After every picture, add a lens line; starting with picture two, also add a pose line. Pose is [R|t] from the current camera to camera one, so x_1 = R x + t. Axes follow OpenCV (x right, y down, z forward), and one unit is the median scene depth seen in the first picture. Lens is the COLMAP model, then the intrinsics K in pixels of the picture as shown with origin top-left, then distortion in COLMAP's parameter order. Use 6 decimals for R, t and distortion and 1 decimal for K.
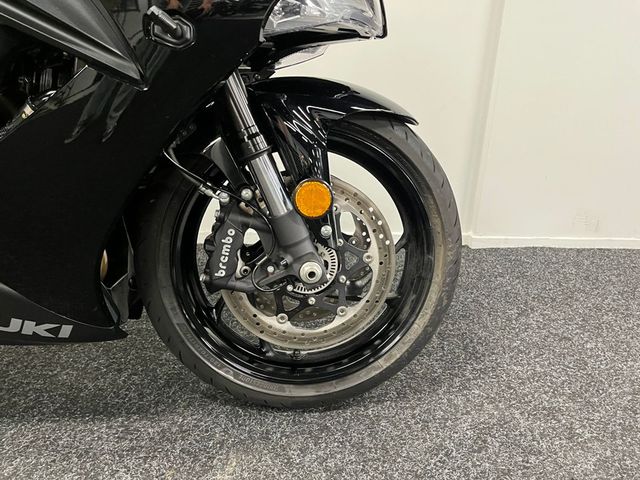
lens RADIAL K [[482.4, 0, 320.6], [0, 482.4, 243.4], [0, 0, 1]] dist [0.064373, -0.079217]
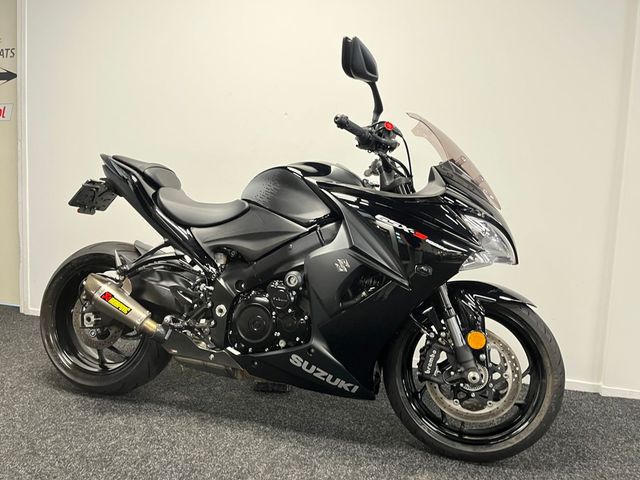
lens RADIAL K [[482.4, 0, 315.4], [0, 482.4, 244.8], [0, 0, 1]] dist [0.064373, -0.079217]
pose [[0.945901, 0.042530, -0.321656, -0.013411], [-0.130833, 0.957197, -0.258180, 0.130899], [0.296908, 0.286296, 0.910978, -1.104362]]
